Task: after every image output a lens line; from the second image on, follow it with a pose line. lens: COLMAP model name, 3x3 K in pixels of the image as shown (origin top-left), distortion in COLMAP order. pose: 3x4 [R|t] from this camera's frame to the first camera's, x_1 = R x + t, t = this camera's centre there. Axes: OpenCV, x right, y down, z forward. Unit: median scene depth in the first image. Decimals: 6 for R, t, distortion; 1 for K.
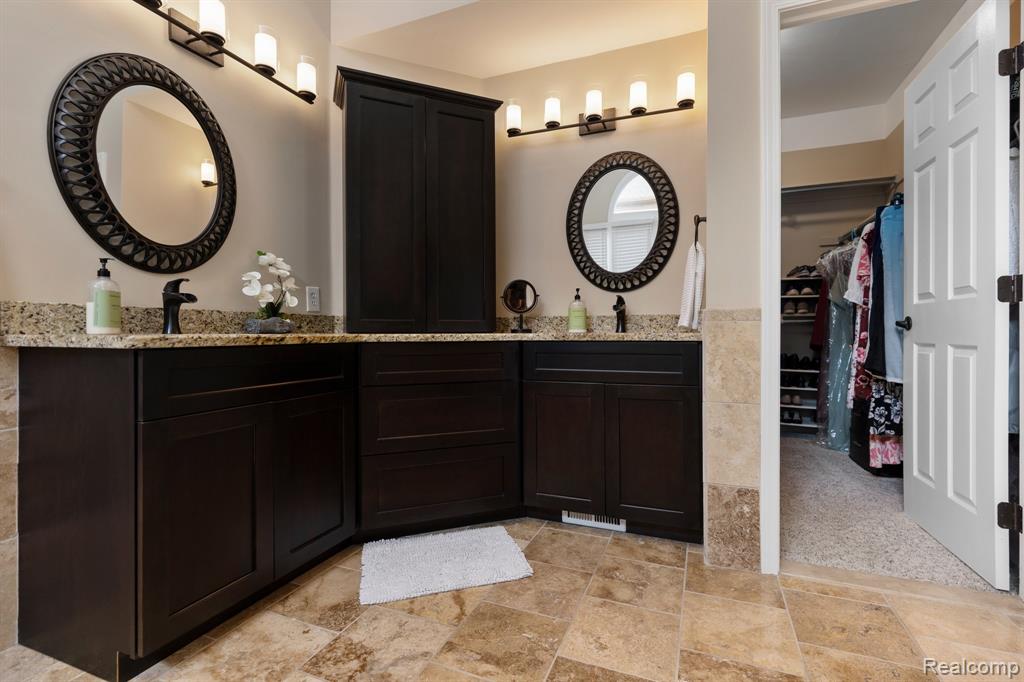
lens RADIAL K [[466.2, 0, 517.8], [0, 466.2, 334.7], [0, 0, 1]] dist [0.006006, -0.000102]
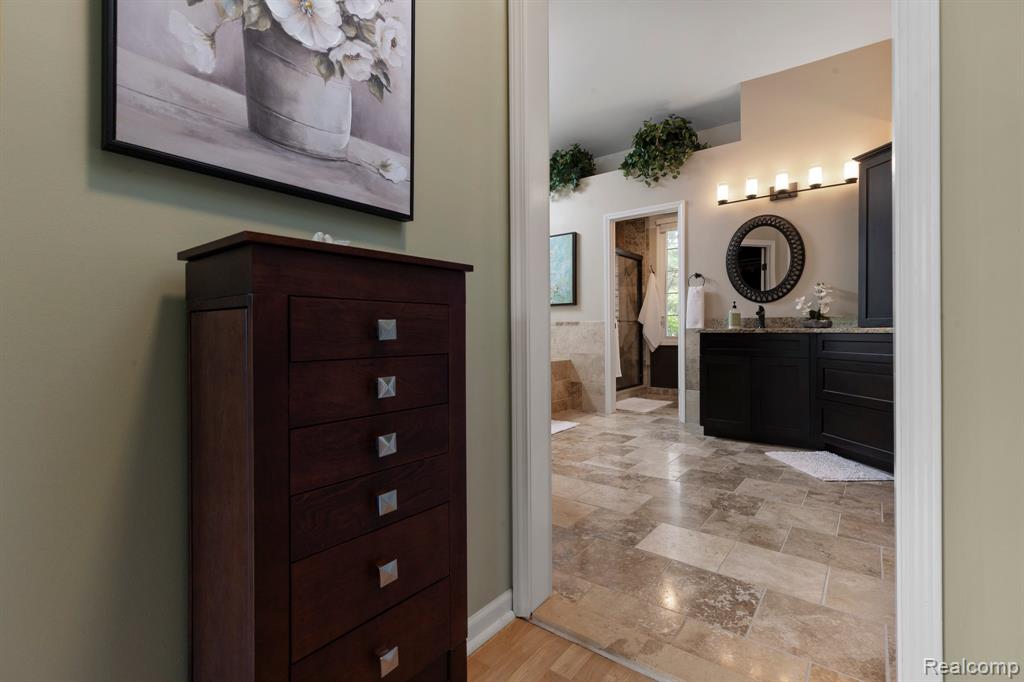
lens RADIAL K [[462.8, 0, 517.0], [0, 462.8, 331.8], [0, 0, 1]] dist [0.004641, 0.000043]
pose [[-0.270933, 0.002637, -0.962595, 1.761438], [-0.003168, 0.999988, 0.003631, 0.009842], [0.962593, 0.004033, -0.270921, 0.412853]]
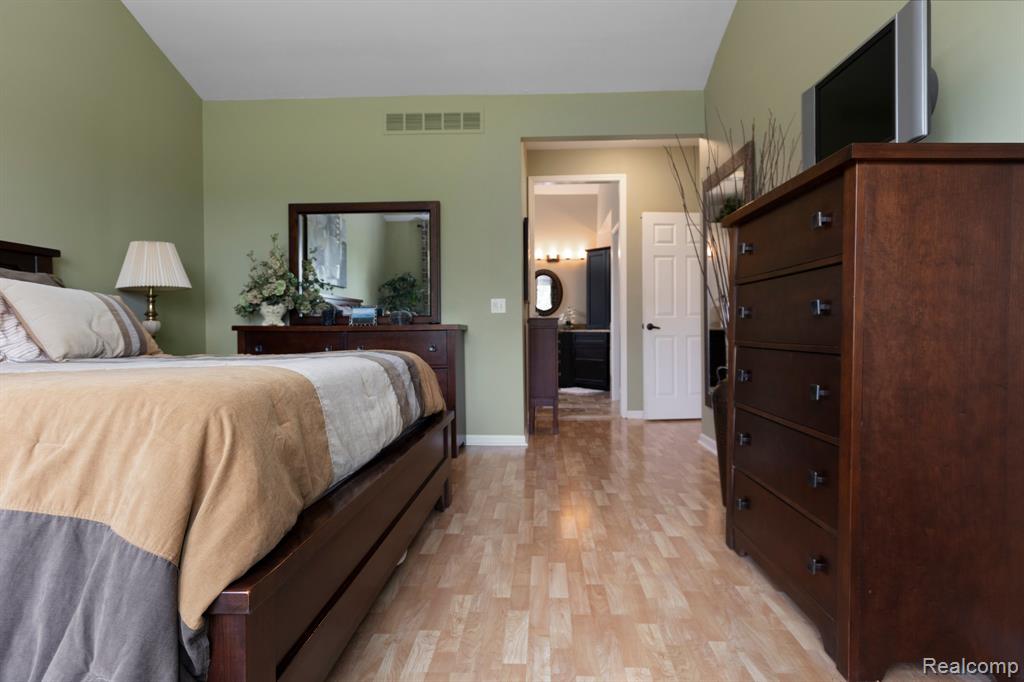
lens RADIAL K [[576.8, 0, 513.1], [0, 576.8, 332.9], [0, 0, 1]] dist [-0.000609, 0.000885]
pose [[0.326837, 0.002294, -0.945078, 4.139844], [-0.000358, 0.999997, 0.002304, 0.012737], [0.945081, -0.000415, 0.326837, -1.027942]]
